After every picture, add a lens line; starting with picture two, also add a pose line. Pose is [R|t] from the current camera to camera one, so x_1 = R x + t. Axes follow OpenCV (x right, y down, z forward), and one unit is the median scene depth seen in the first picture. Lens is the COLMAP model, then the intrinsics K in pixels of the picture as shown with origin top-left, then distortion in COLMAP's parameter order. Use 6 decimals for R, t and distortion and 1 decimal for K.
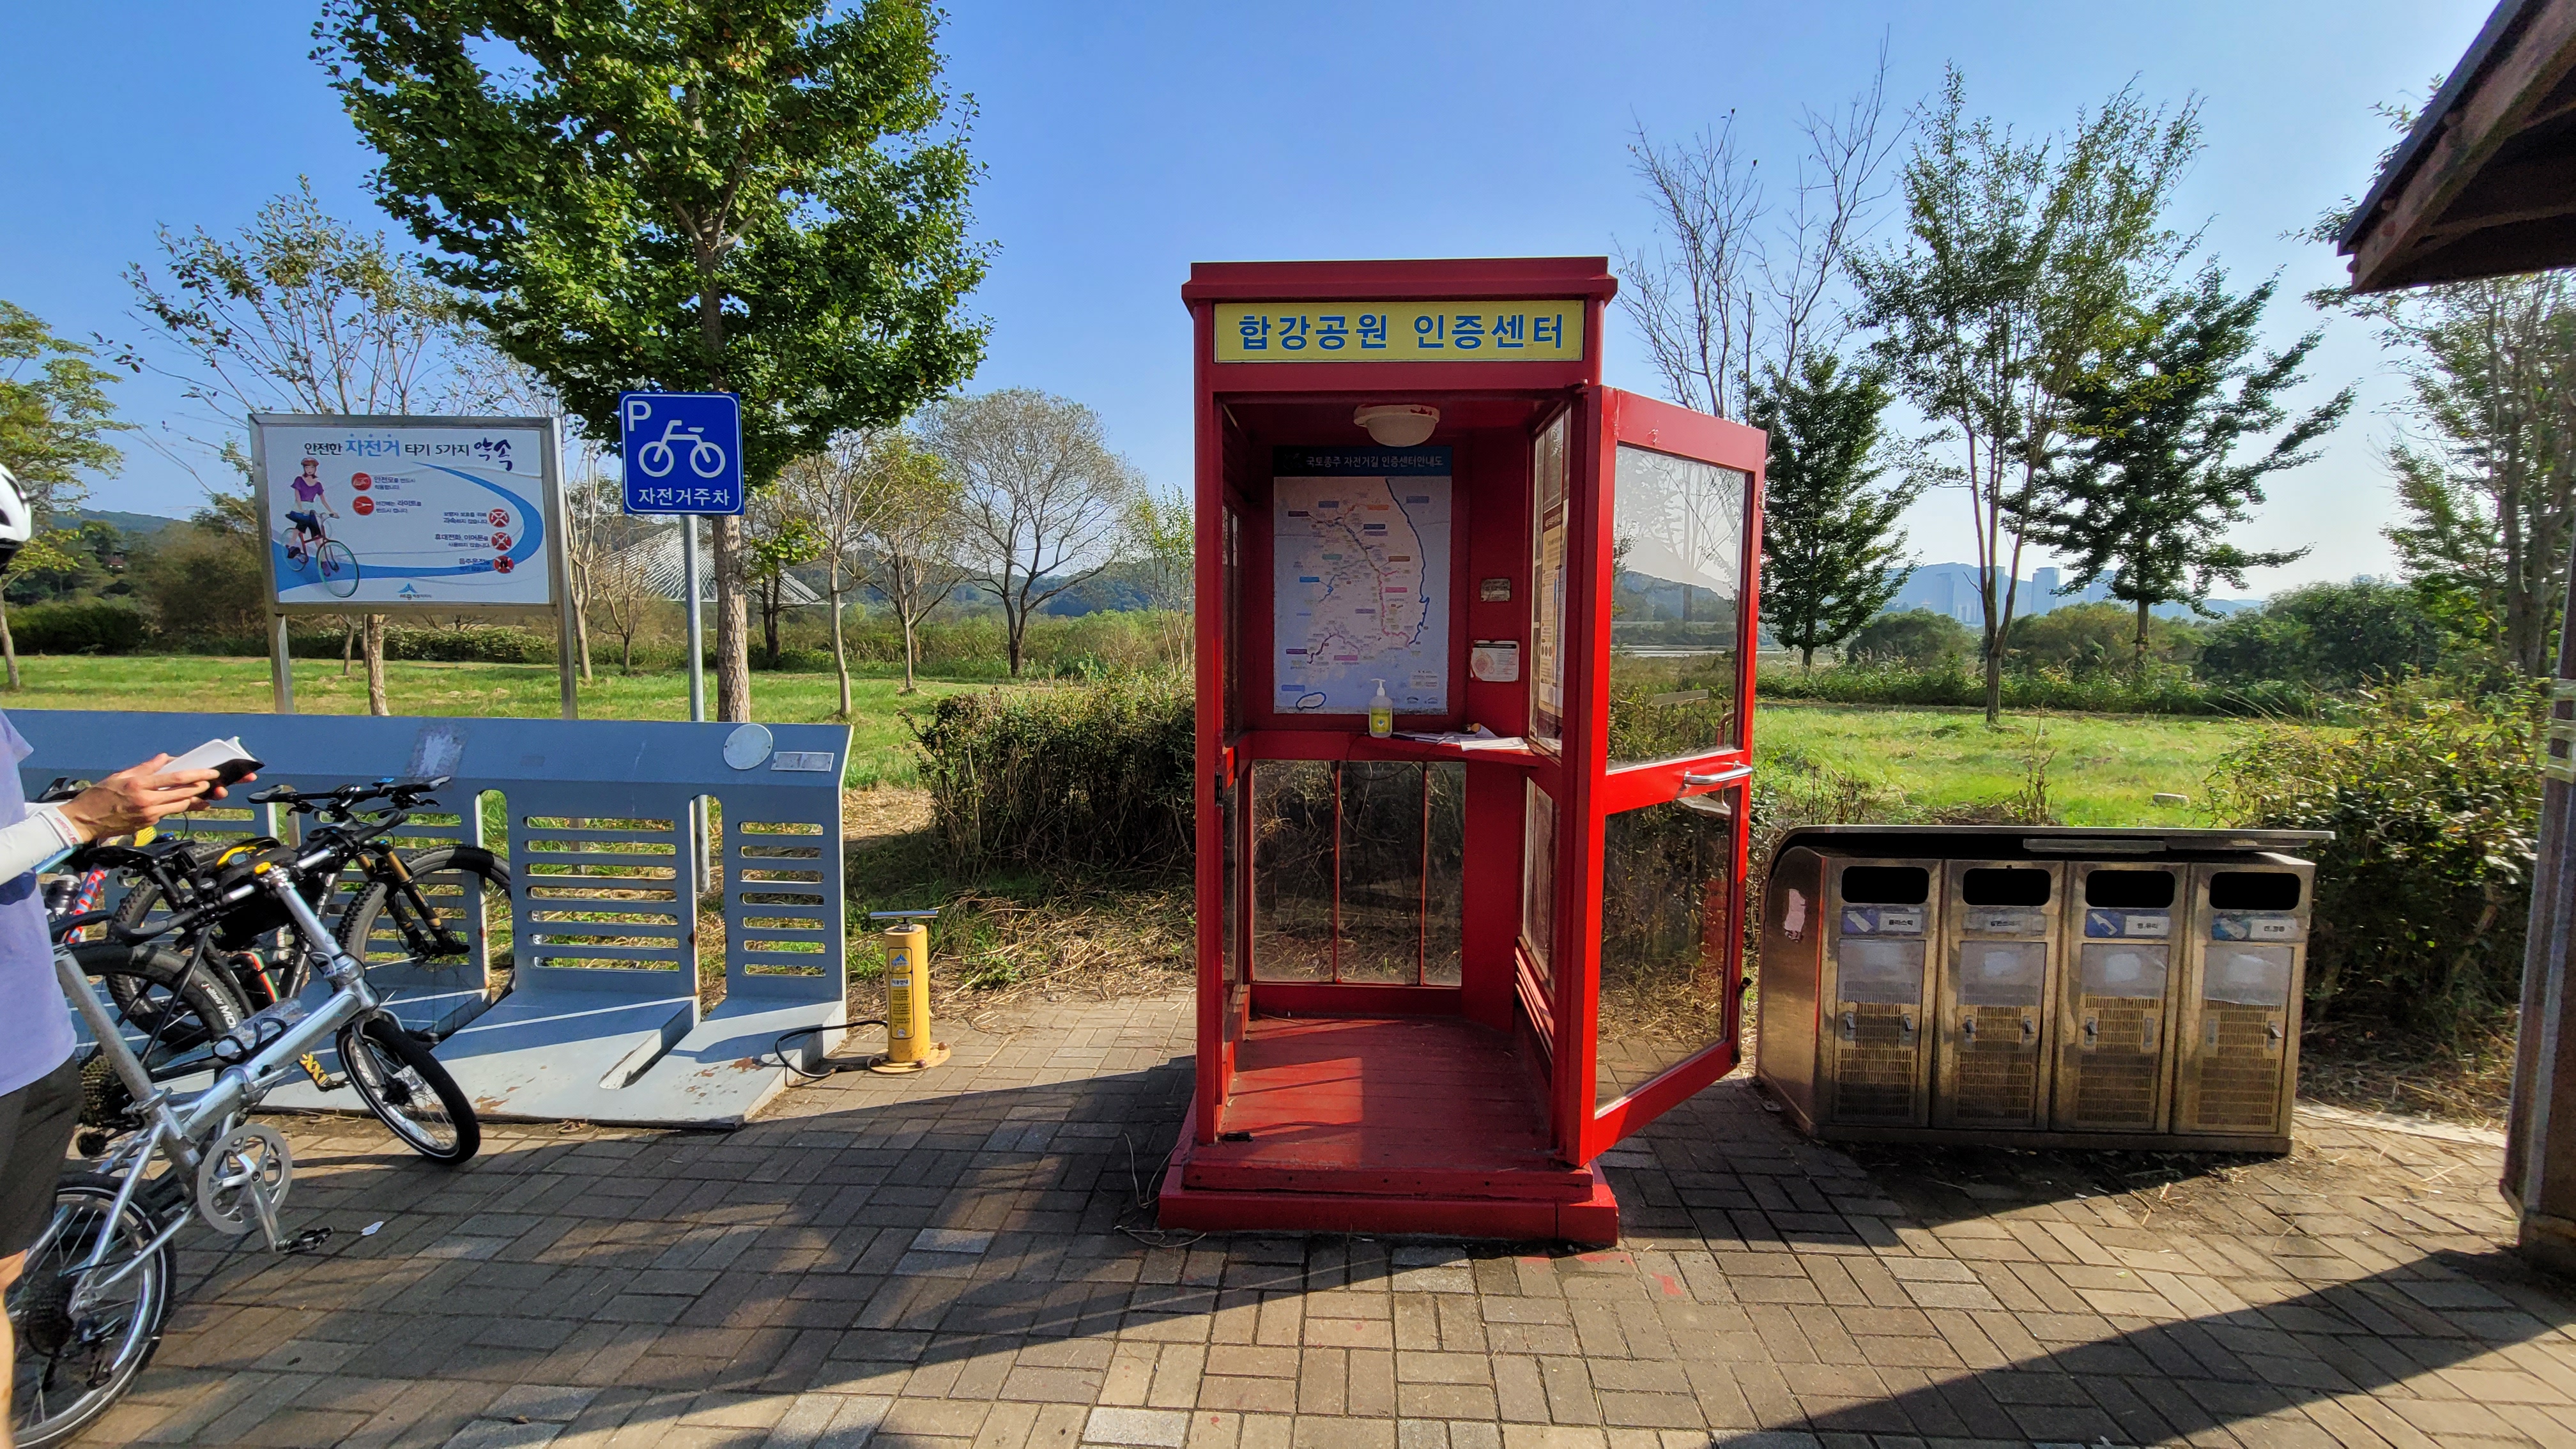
lens RADIAL K [[1037.9, 0, 1306.7], [0, 1037.9, 726.0], [0, 0, 1]] dist [-0.000141, -0.000127]
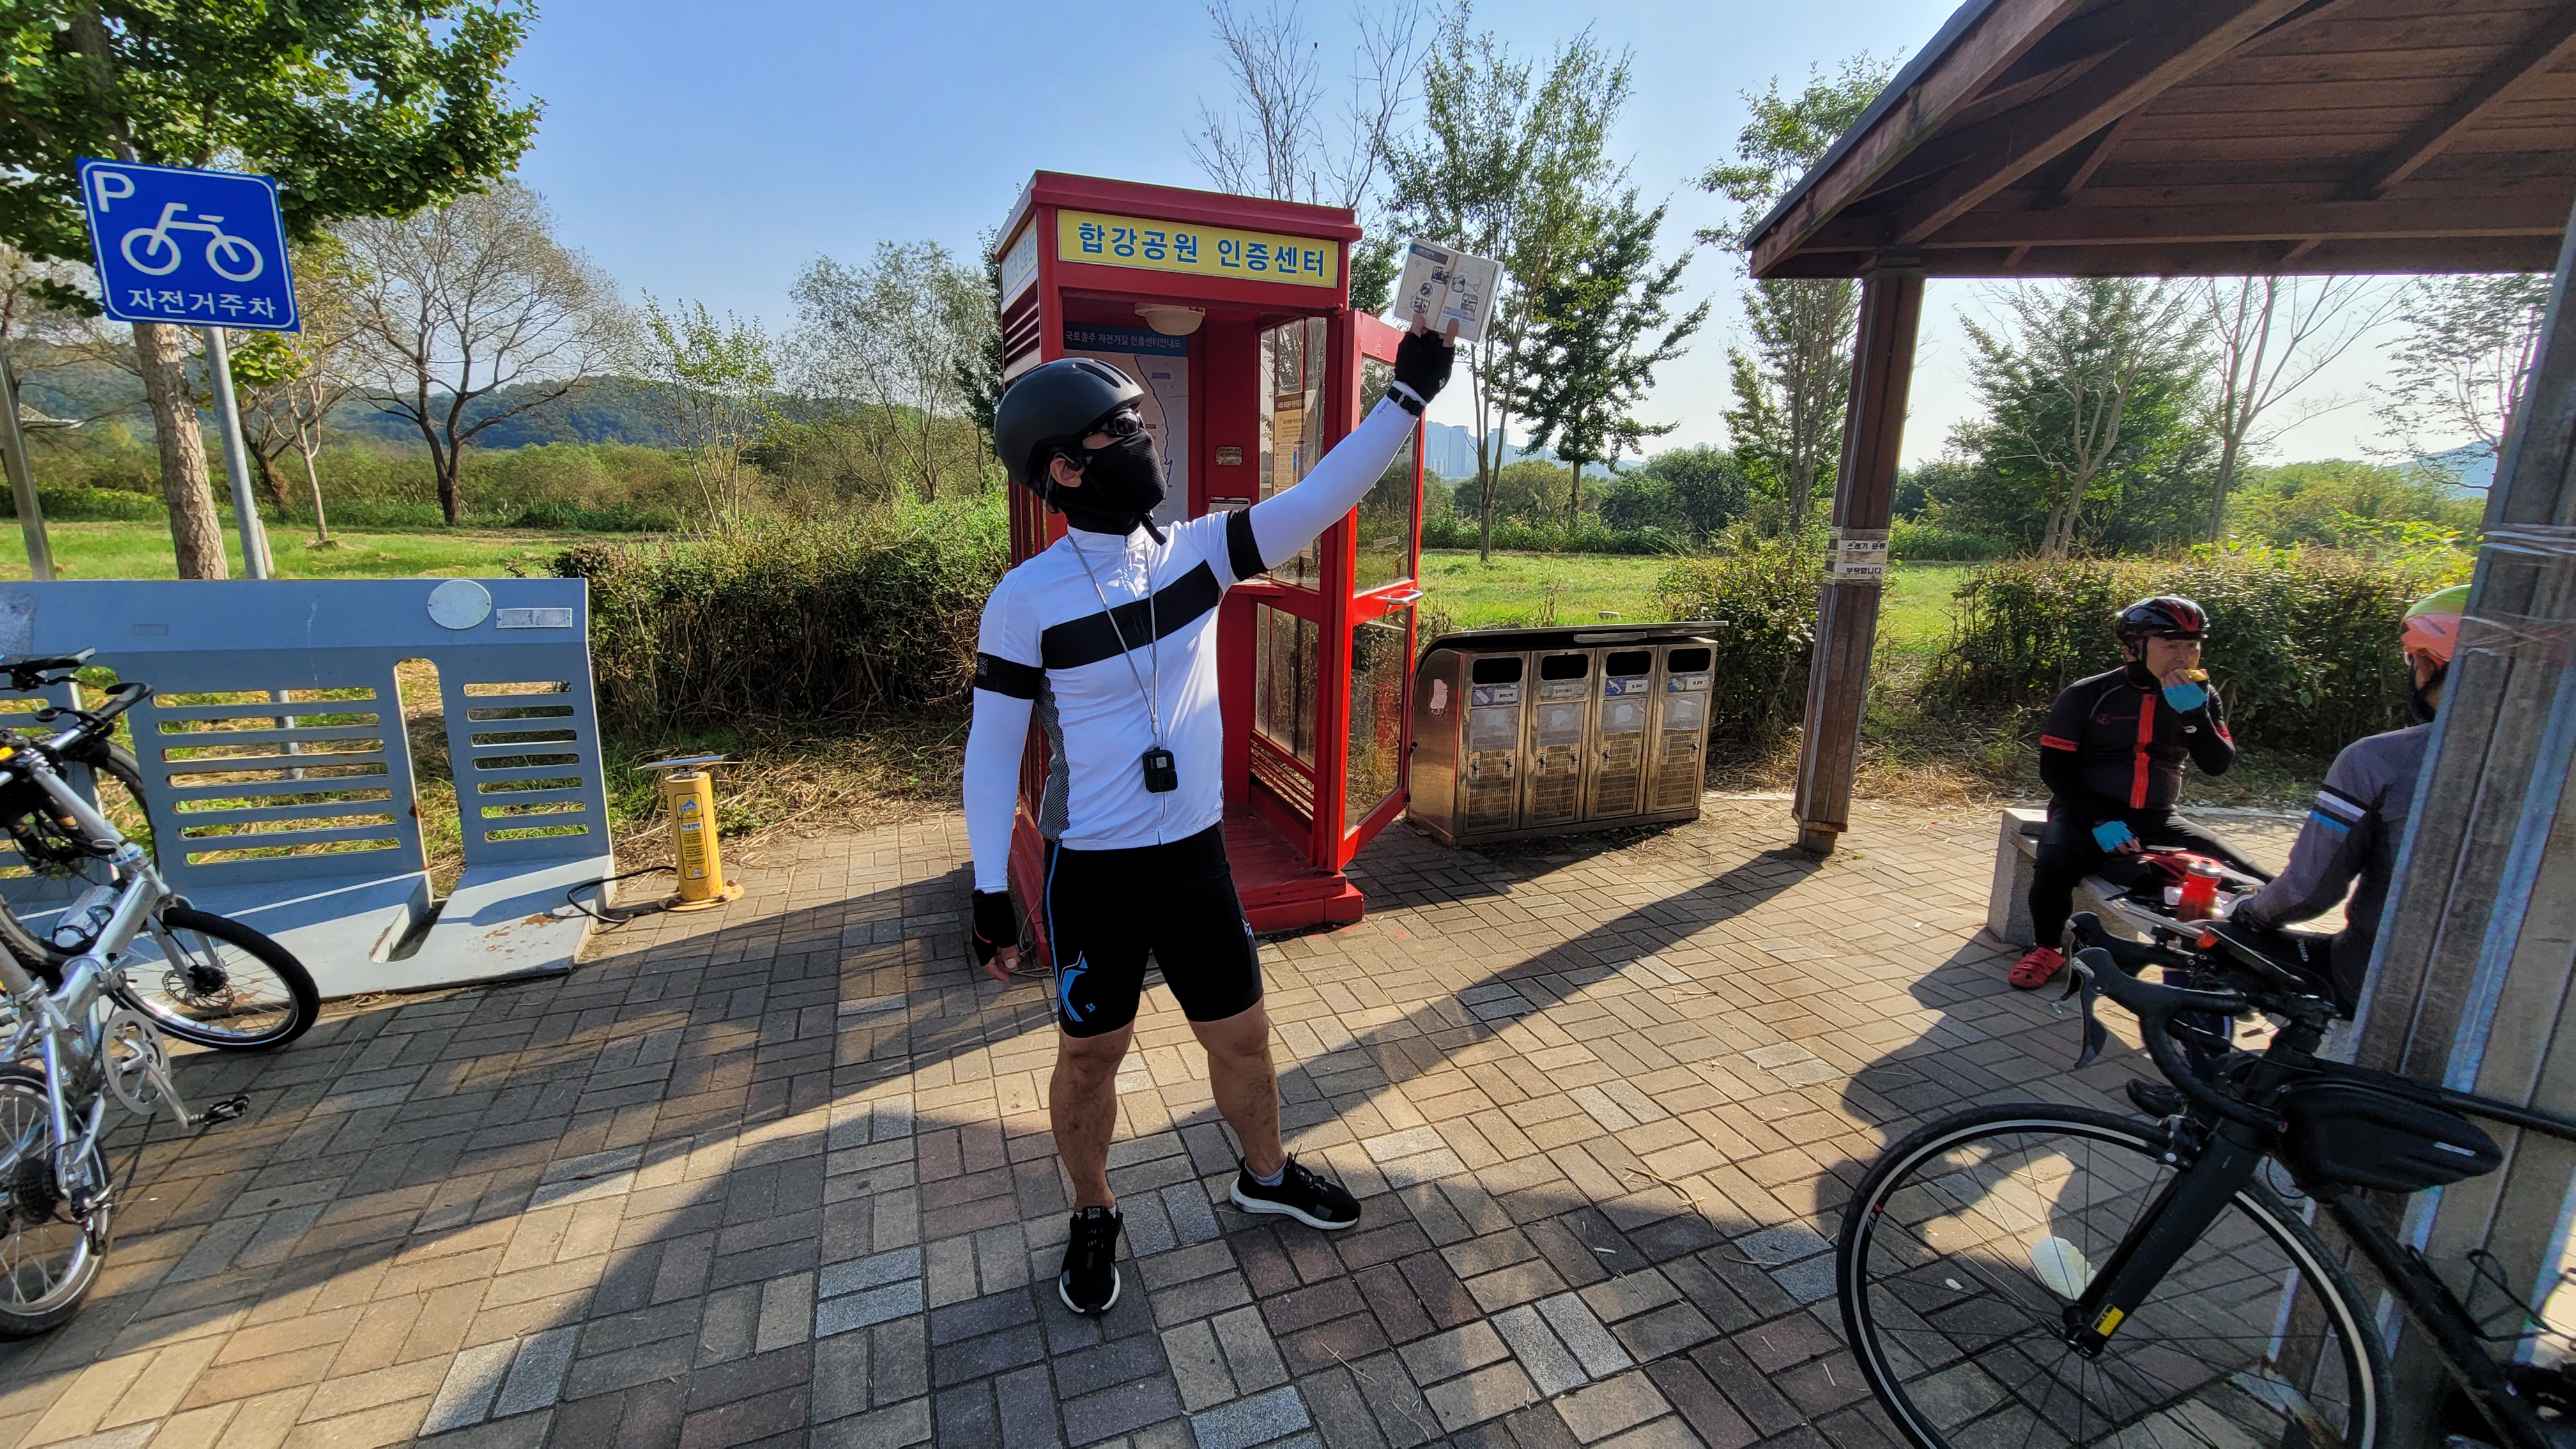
lens RADIAL K [[1030.5, 0, 1295.7], [0, 1030.5, 720.3], [0, 0, 1]] dist [0.005836, -0.005187]
pose [[0.910452, -0.079177, 0.405966, -0.132118], [0.021407, 0.989212, 0.144922, 0.002470], [-0.413061, -0.123254, 0.902324, -0.090143]]
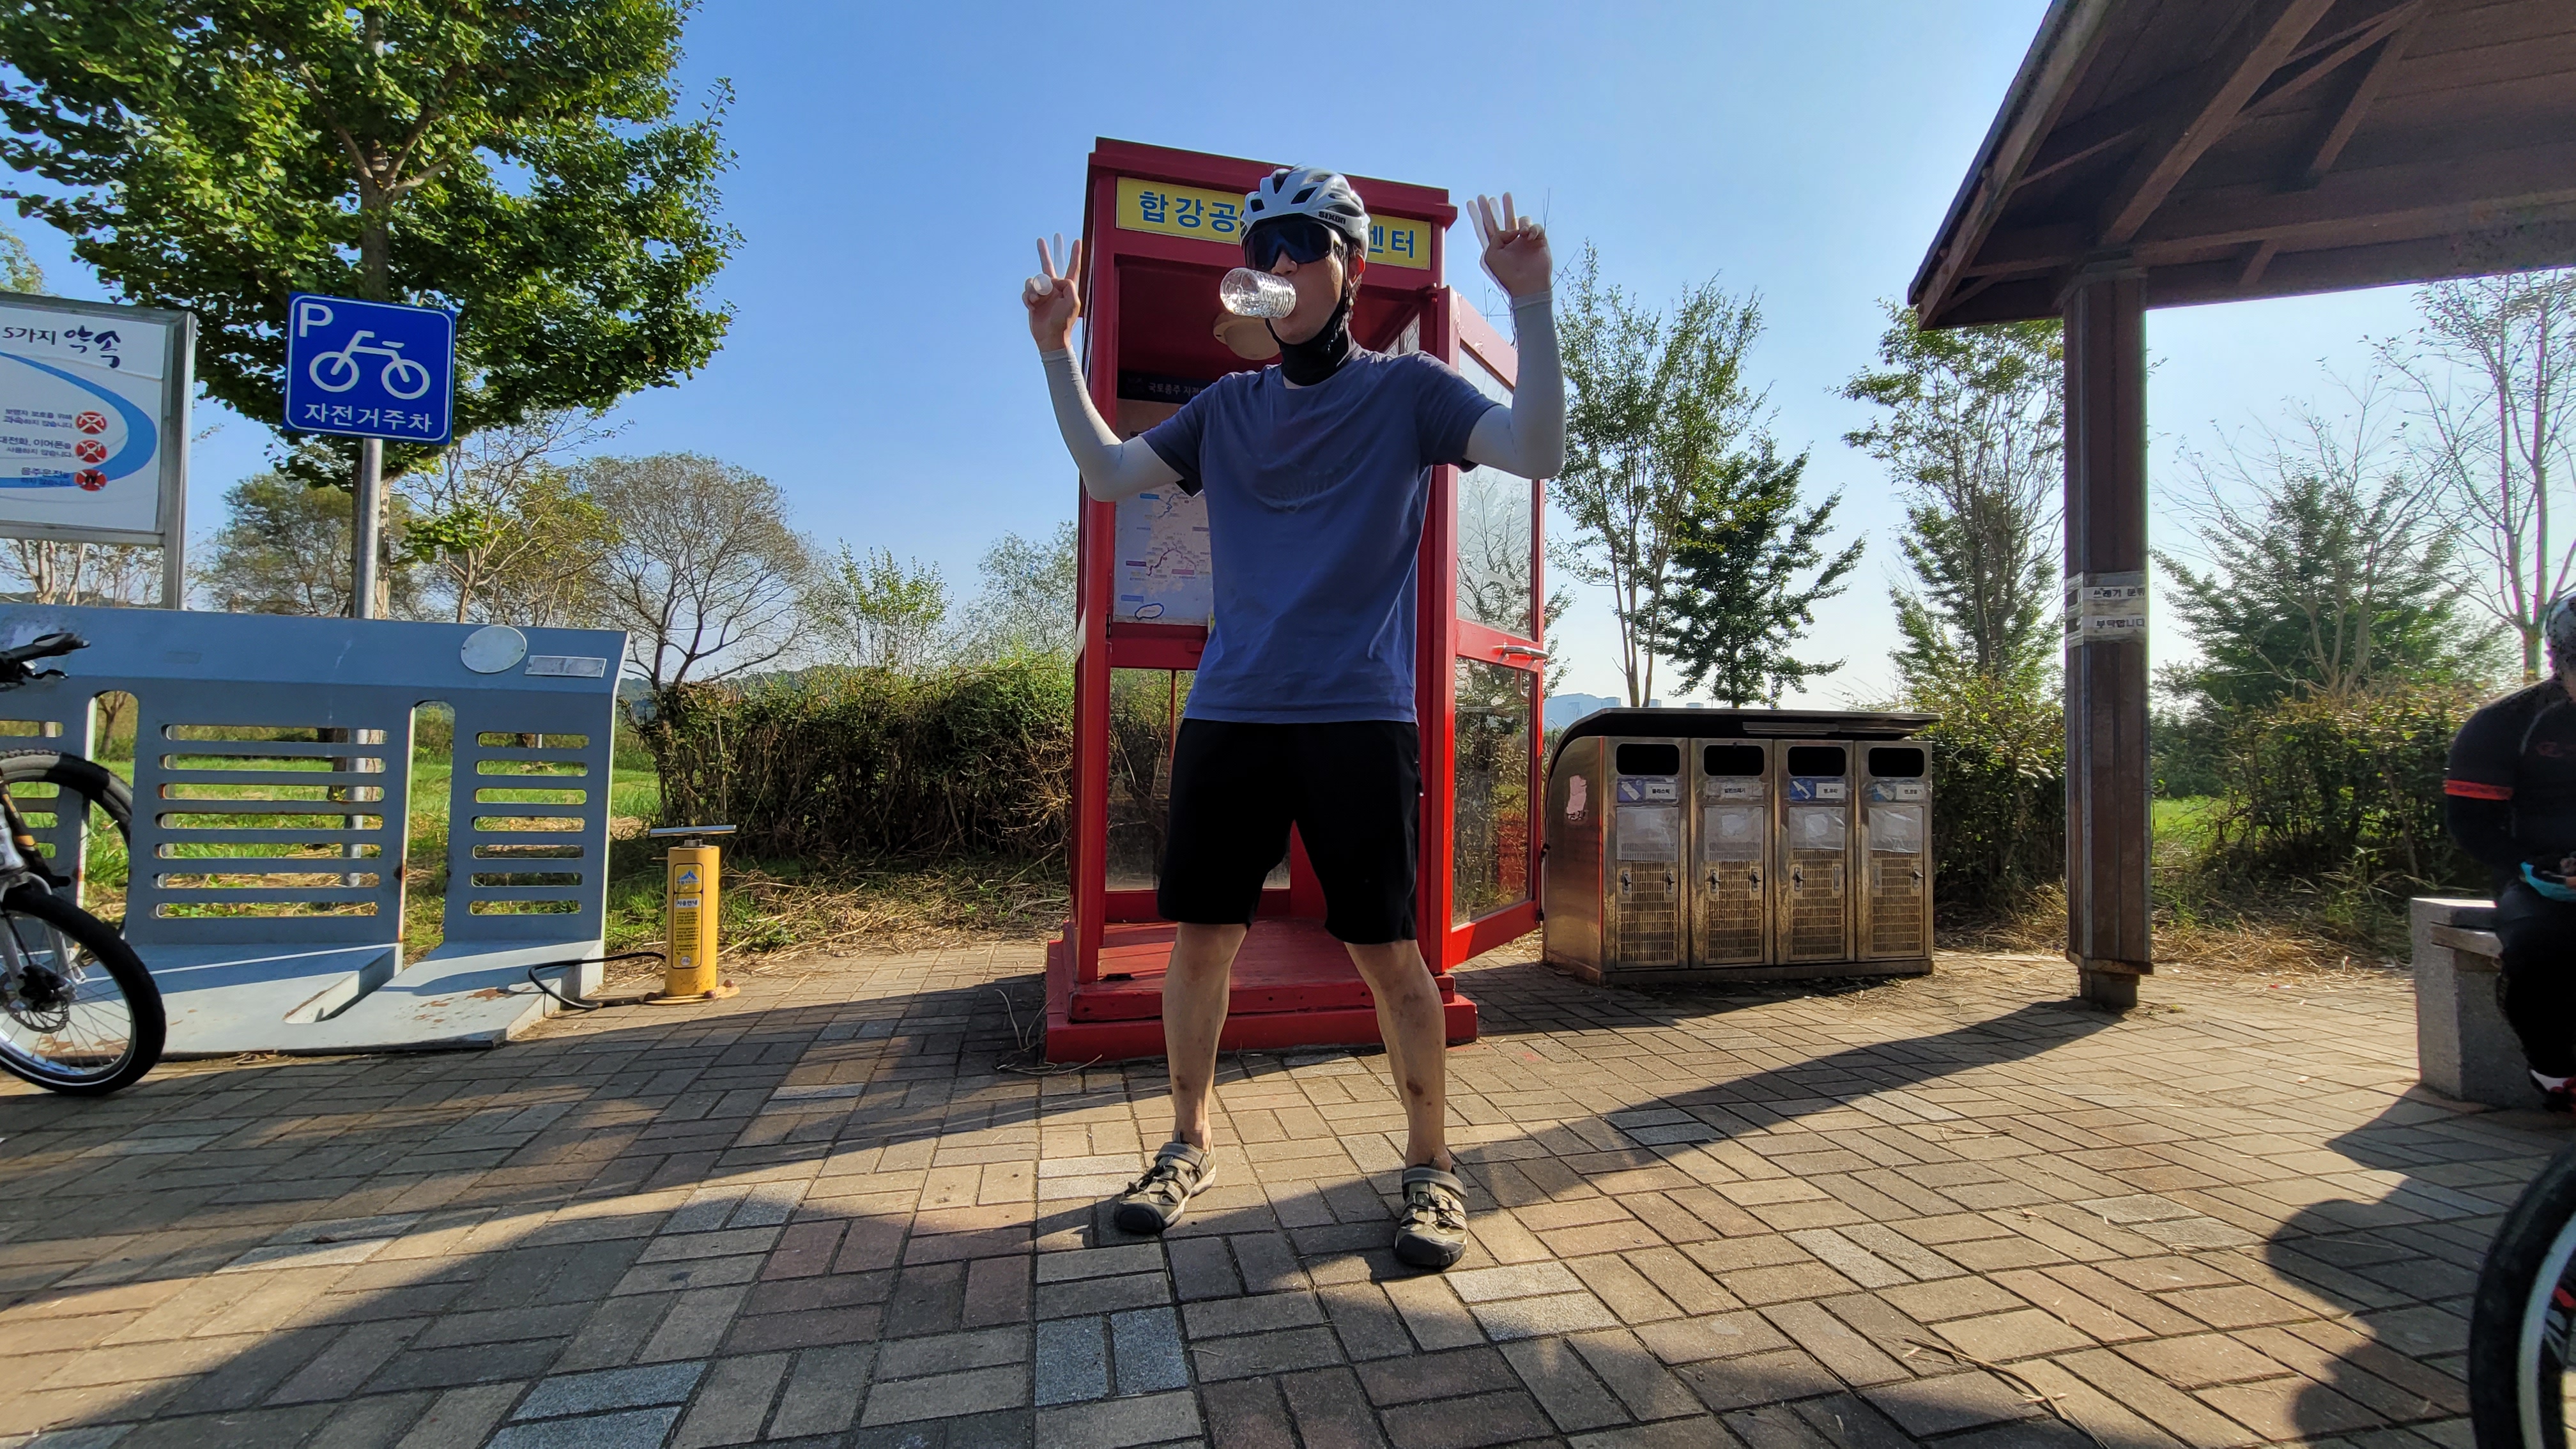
lens RADIAL K [[1037.5, 0, 1304.2], [0, 1037.5, 723.4], [0, 0, 1]] dist [0.003498, -0.003801]
pose [[0.958034, 0.016429, 0.286183, -0.073516], [0.015466, 0.993940, -0.108832, 0.104327], [-0.286237, 0.108691, 0.951974, -0.013248]]
